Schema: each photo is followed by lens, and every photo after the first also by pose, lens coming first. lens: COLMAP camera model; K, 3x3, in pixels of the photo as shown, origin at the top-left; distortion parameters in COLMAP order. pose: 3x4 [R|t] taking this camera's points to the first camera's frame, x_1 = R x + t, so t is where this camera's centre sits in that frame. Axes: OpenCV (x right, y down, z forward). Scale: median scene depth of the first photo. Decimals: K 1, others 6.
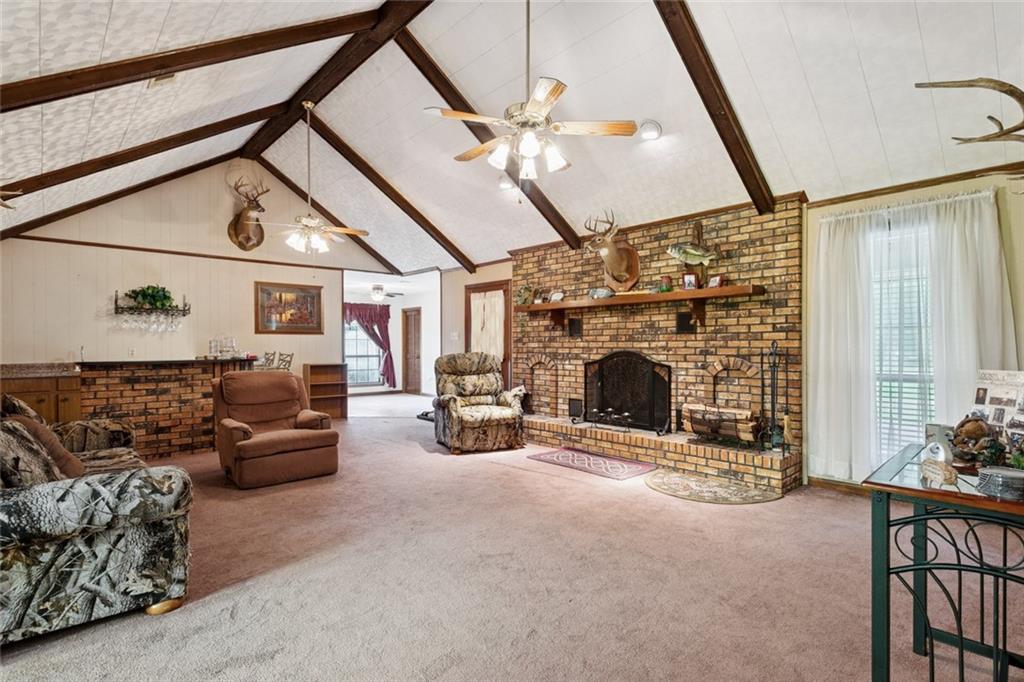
lens RADIAL K [[512.1, 0, 512.0], [0, 512.1, 341.0], [0, 0, 1]] dist [-0.002702, -0.000276]
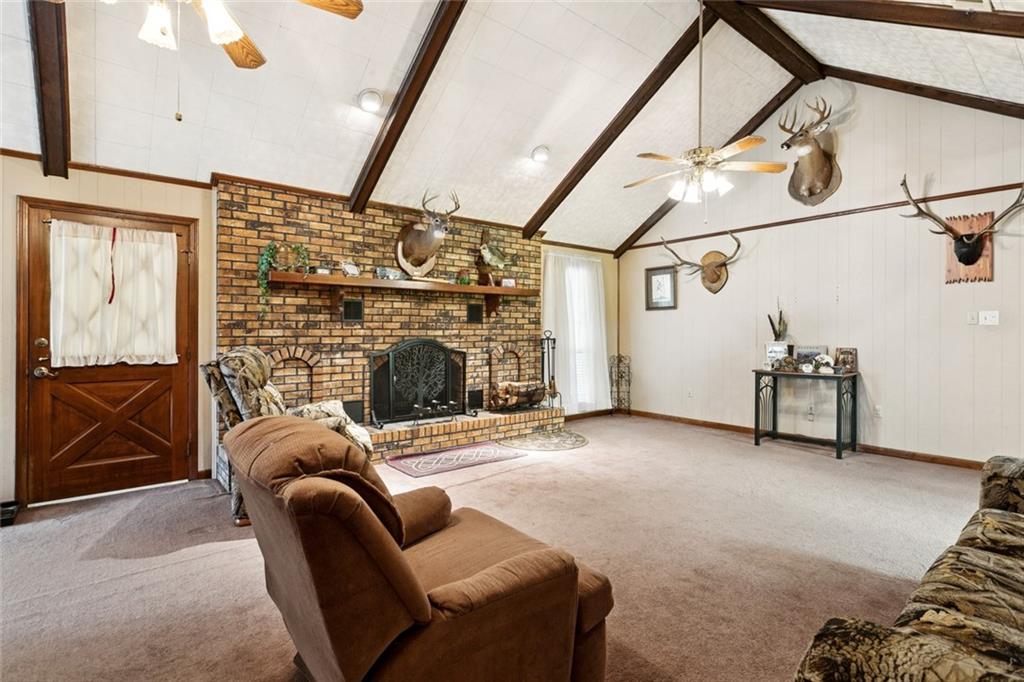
lens RADIAL K [[494.5, 0, 509.8], [0, 494.5, 328.9], [0, 0, 1]] dist [-0.000571, -0.000048]
pose [[0.056637, 0.008329, 0.998360, -0.702731], [-0.009136, 0.999928, -0.007824, 0.005961], [-0.998353, -0.008678, 0.056709, 0.800208]]
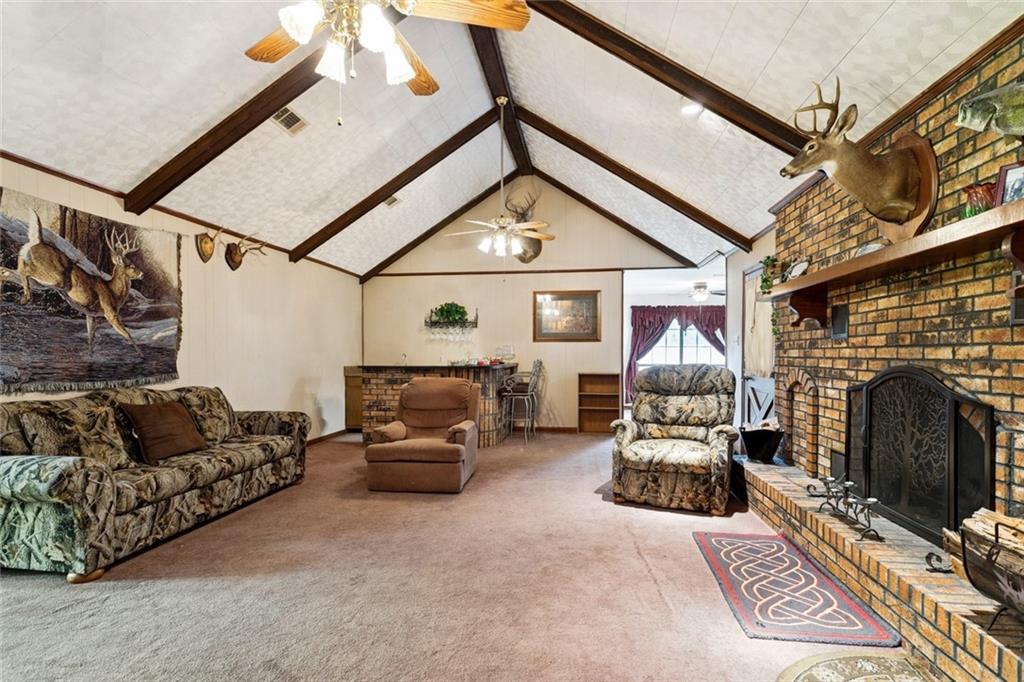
lens RADIAL K [[500.9, 0, 516.1], [0, 500.9, 354.9], [0, 0, 1]] dist [0.000762, 0.000137]
pose [[0.642974, 0.004557, -0.765874, 0.350549], [0.005013, 0.999936, 0.010158, 0.002352], [0.765871, -0.010371, 0.642910, 0.435477]]
